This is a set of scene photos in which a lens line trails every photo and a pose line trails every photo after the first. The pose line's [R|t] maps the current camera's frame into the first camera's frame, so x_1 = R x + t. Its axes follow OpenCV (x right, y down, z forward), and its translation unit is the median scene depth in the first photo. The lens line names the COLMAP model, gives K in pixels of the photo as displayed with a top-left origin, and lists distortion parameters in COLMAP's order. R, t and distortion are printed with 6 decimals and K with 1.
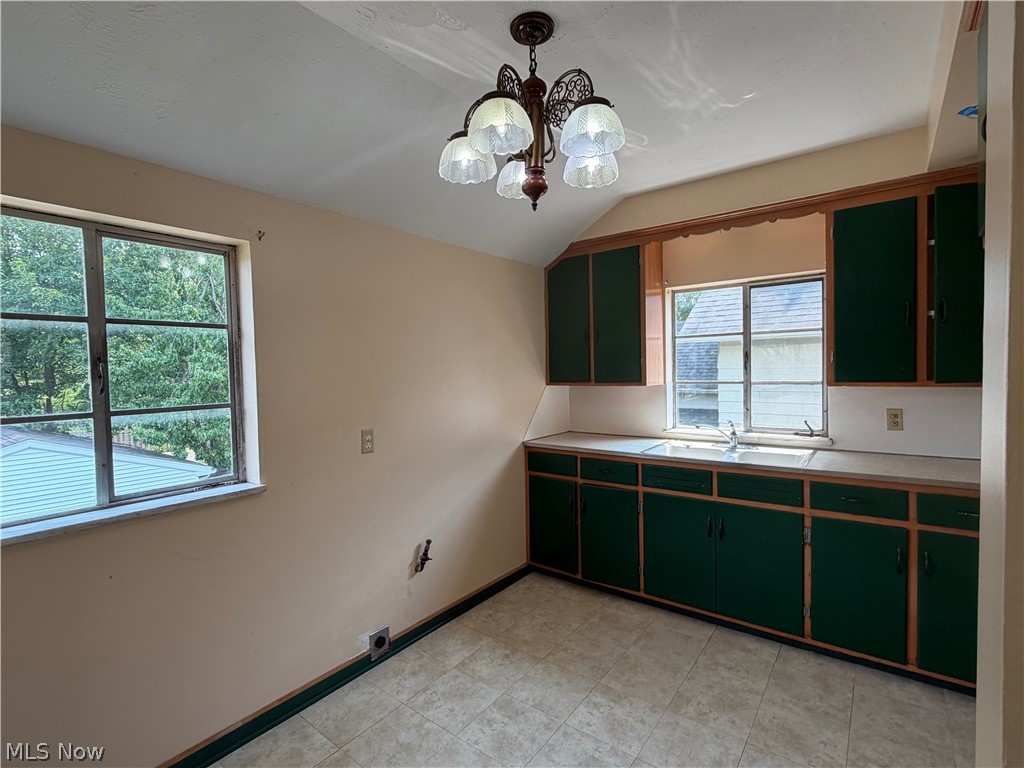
lens RADIAL K [[489.4, 0, 512.0], [0, 489.4, 384.0], [0, 0, 1]] dist [0.000572, 0.001241]
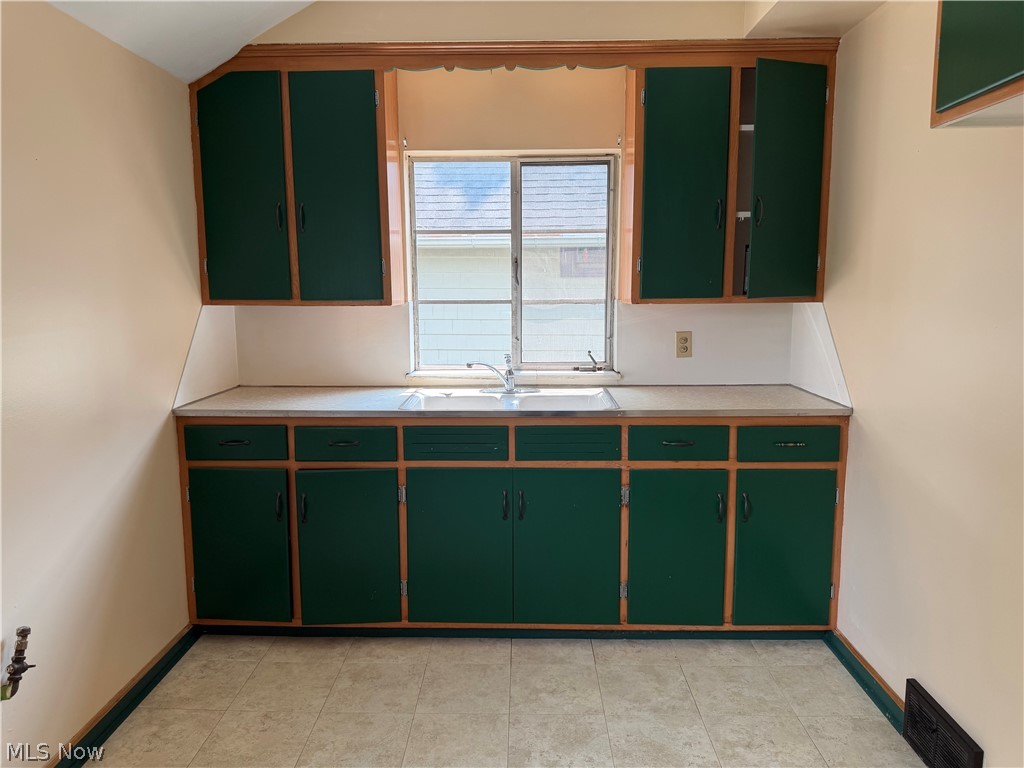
lens RADIAL K [[720.0, 0, 512.0], [0, 720.0, 384.0], [0, 0, 1]] dist [0.123369, -0.215926]
pose [[0.809818, -0.060087, 0.583596, -0.178640], [0.005105, 0.995425, 0.095405, 0.019664], [-0.586659, -0.074282, 0.806420, 0.165778]]
